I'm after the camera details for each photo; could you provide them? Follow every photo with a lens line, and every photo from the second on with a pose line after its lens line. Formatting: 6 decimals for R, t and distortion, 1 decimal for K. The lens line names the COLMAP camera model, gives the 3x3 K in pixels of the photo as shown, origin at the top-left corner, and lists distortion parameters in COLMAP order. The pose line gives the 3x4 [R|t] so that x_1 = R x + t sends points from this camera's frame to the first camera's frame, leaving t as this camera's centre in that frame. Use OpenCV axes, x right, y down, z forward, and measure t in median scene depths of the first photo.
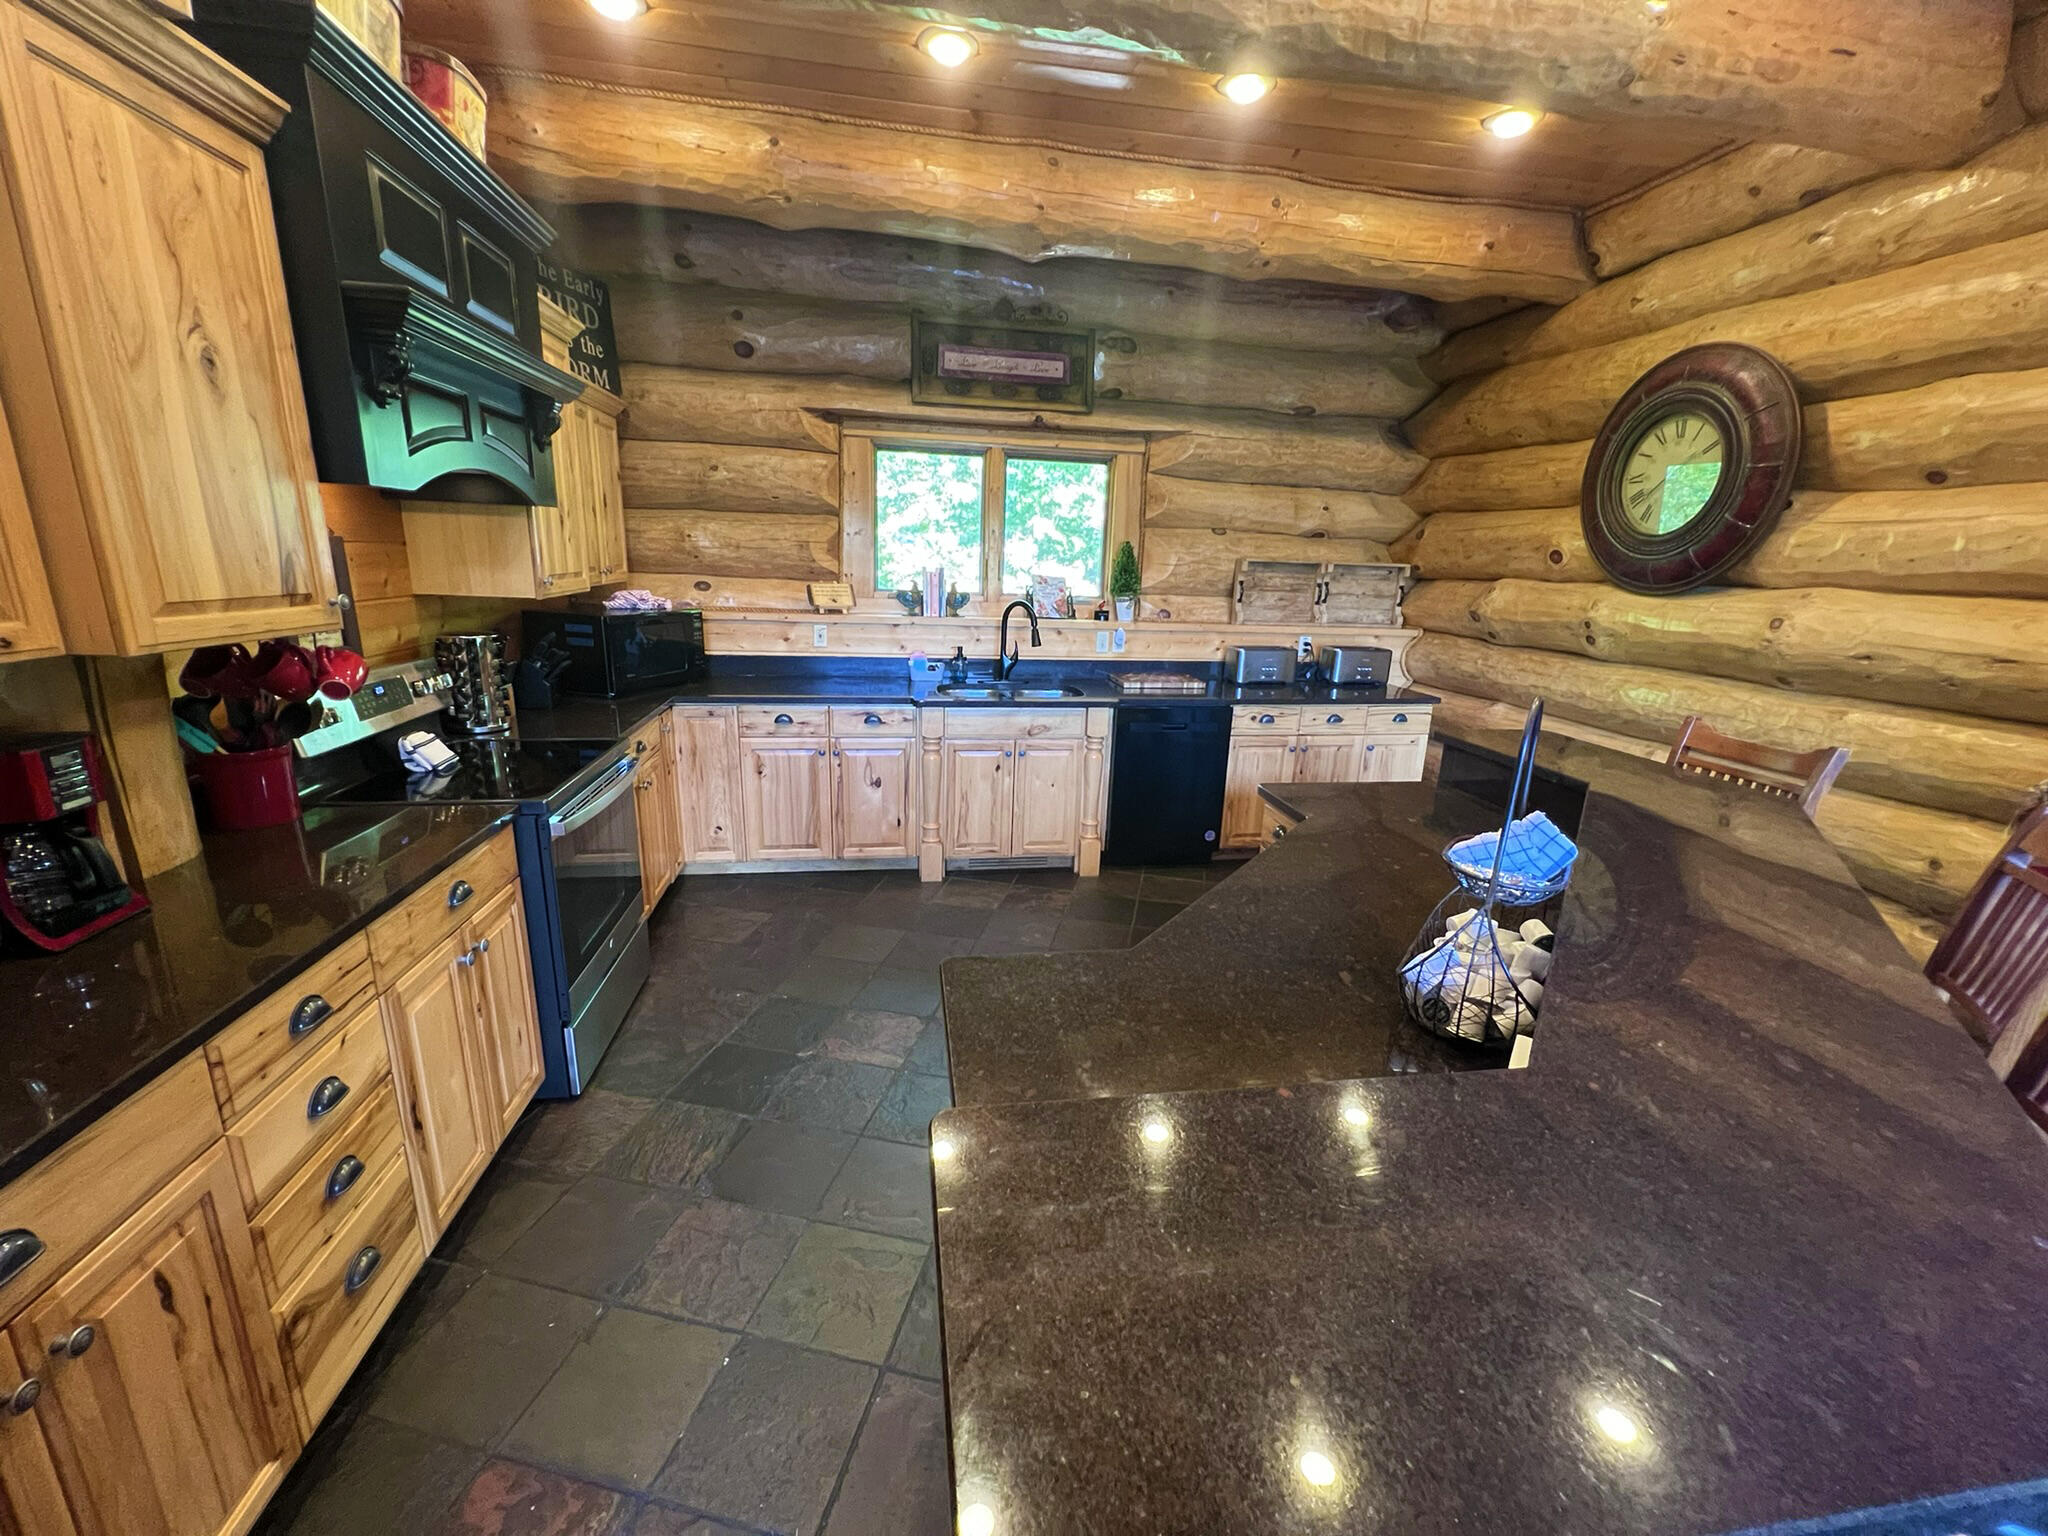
lens RADIAL K [[819.6, 0, 1025.9], [0, 819.6, 770.3], [0, 0, 1]] dist [-0.002142, 0.000505]
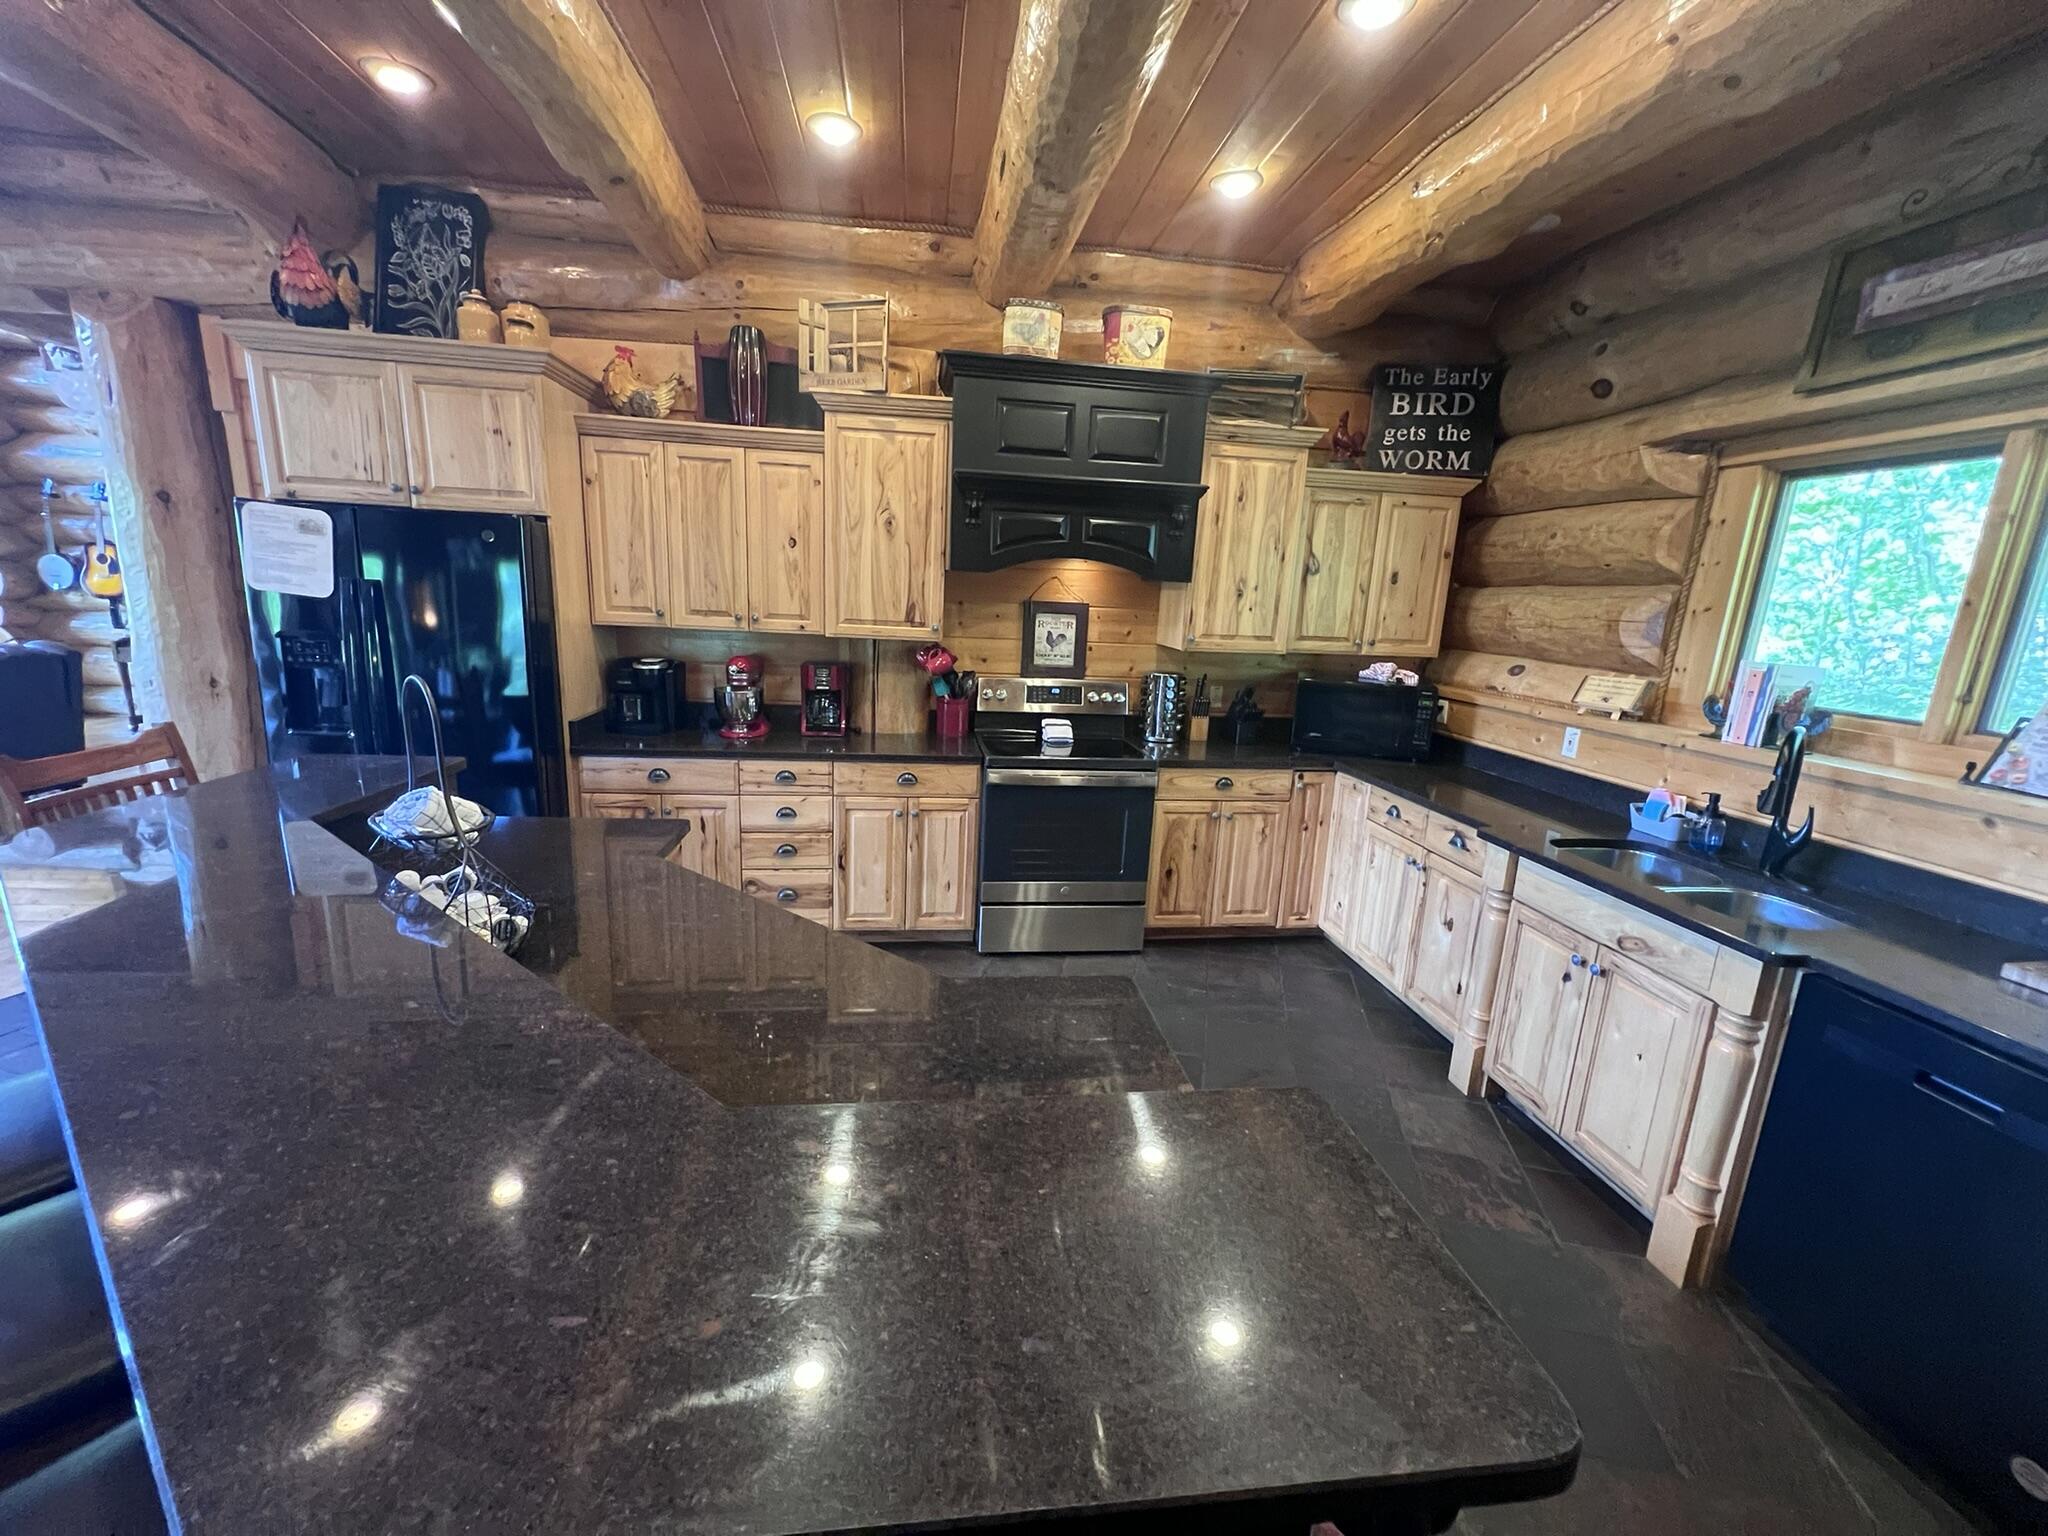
lens RADIAL K [[821.8, 0, 1026.1], [0, 821.8, 772.9], [0, 0, 1]] dist [-0.004204, 0.000889]
pose [[-0.017186, 0.179690, -0.983573, 0.516180], [-0.301631, 0.936956, 0.176444, -0.124271], [0.953270, 0.299709, 0.038098, 0.523192]]
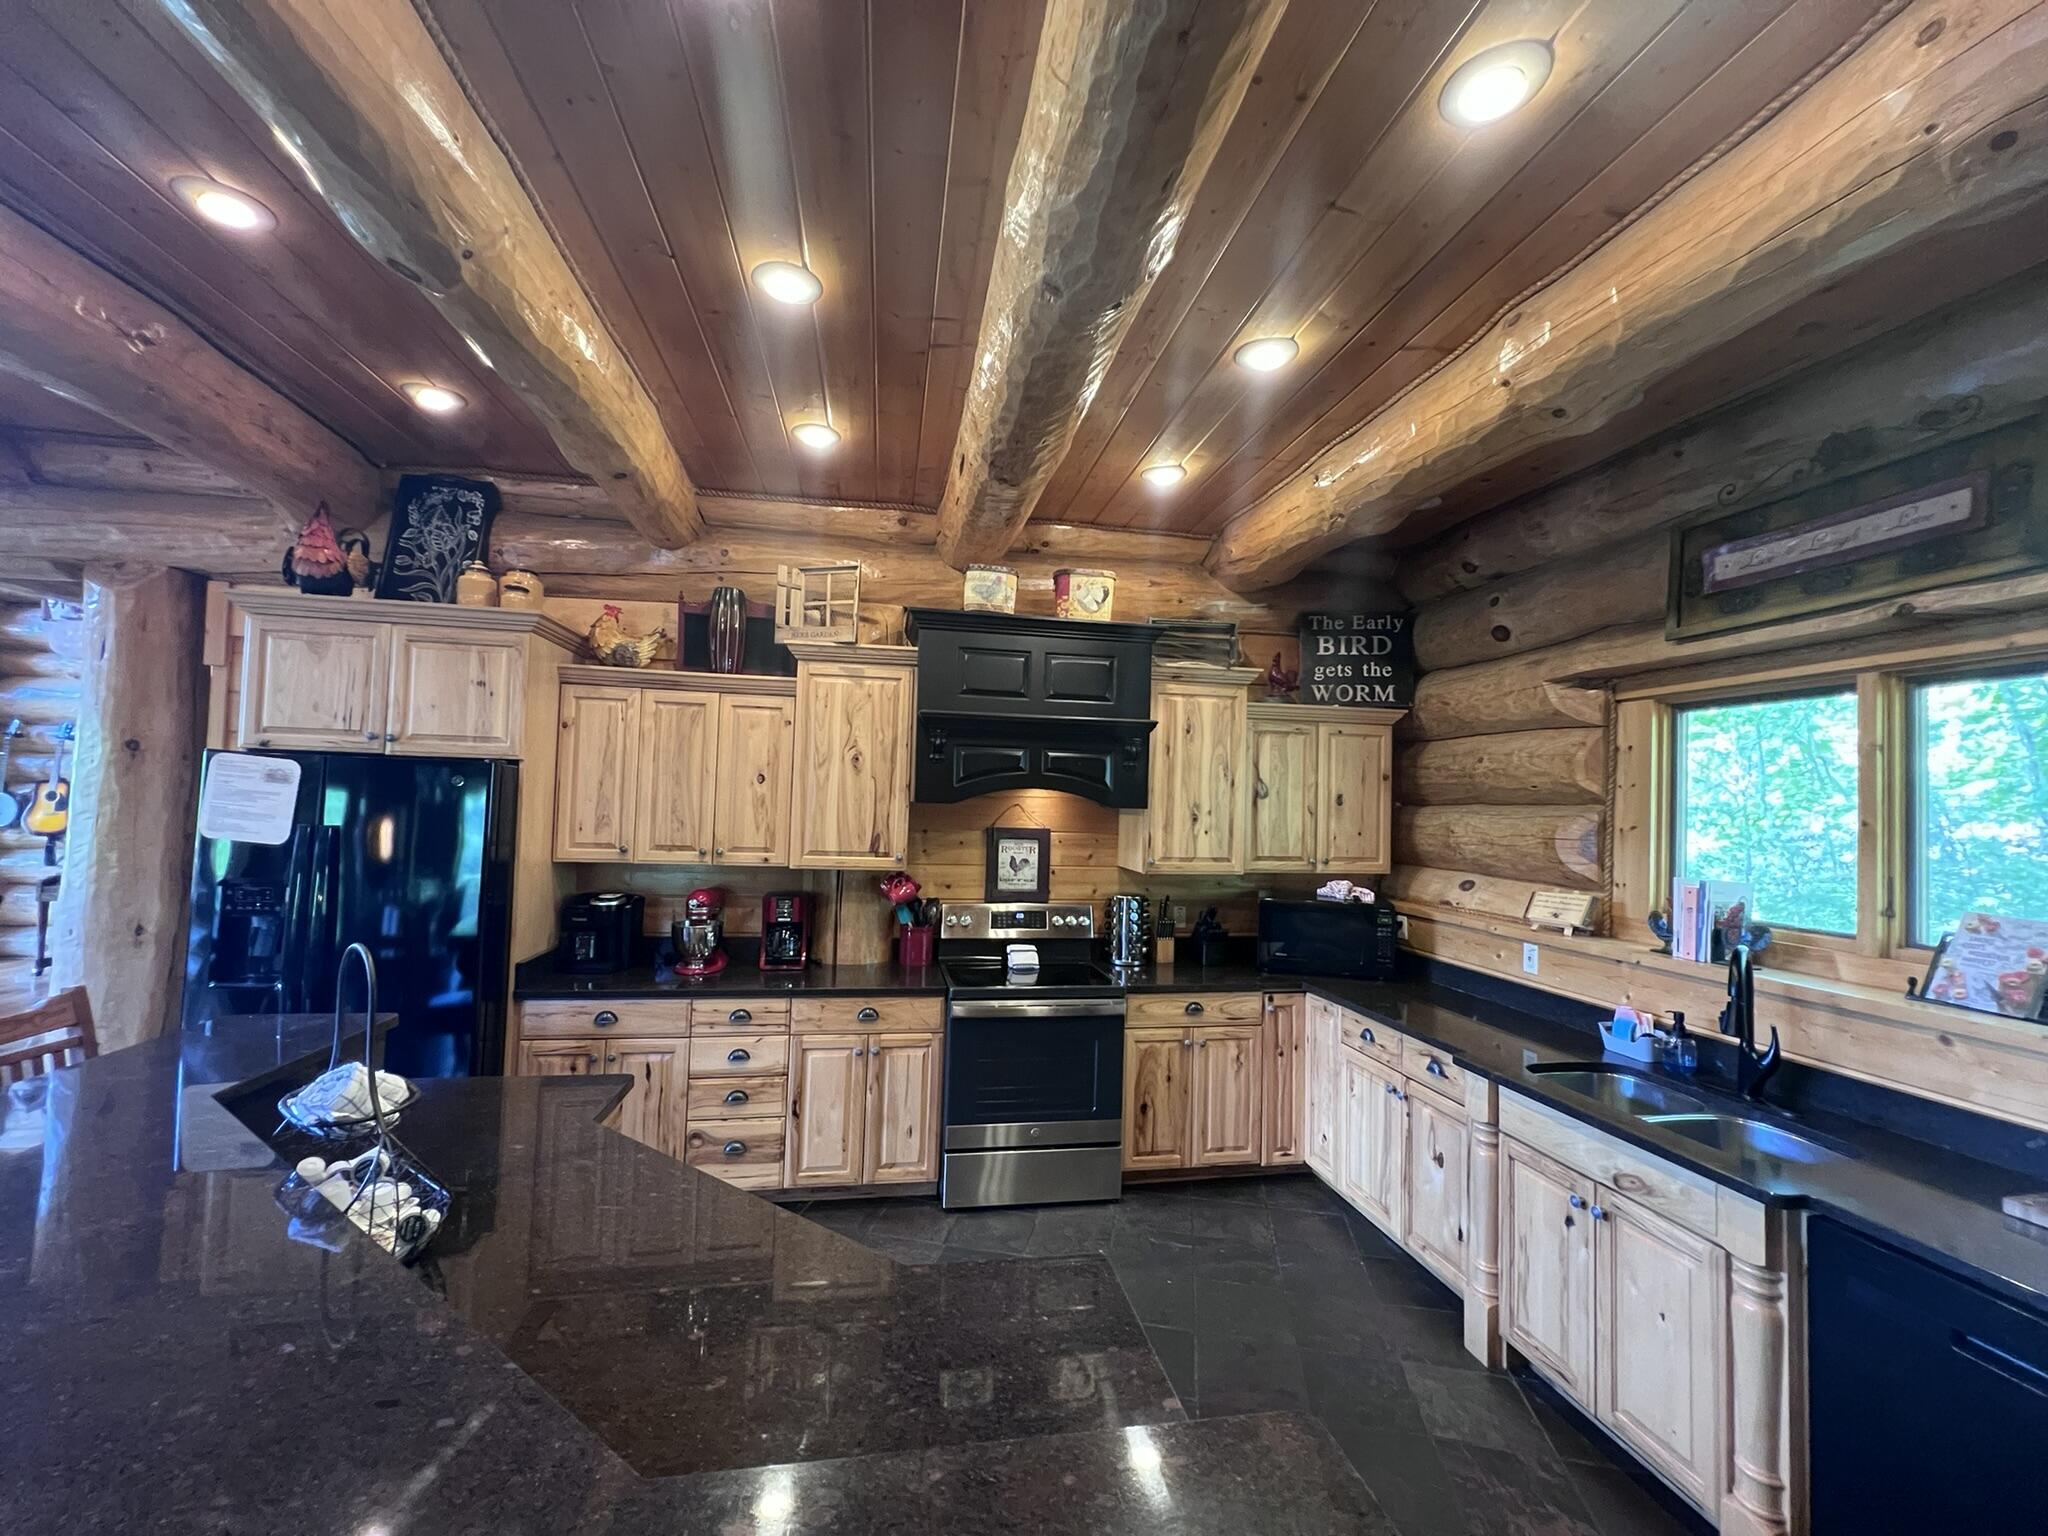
lens RADIAL K [[819.6, 0, 1026.2], [0, 819.6, 773.8], [0, 0, 1]] dist [-0.002142, 0.000505]
pose [[0.025001, -0.072351, -0.997066, 0.520234], [-0.282601, 0.956185, -0.076470, -0.142662], [0.958912, 0.283683, 0.003459, 0.520349]]
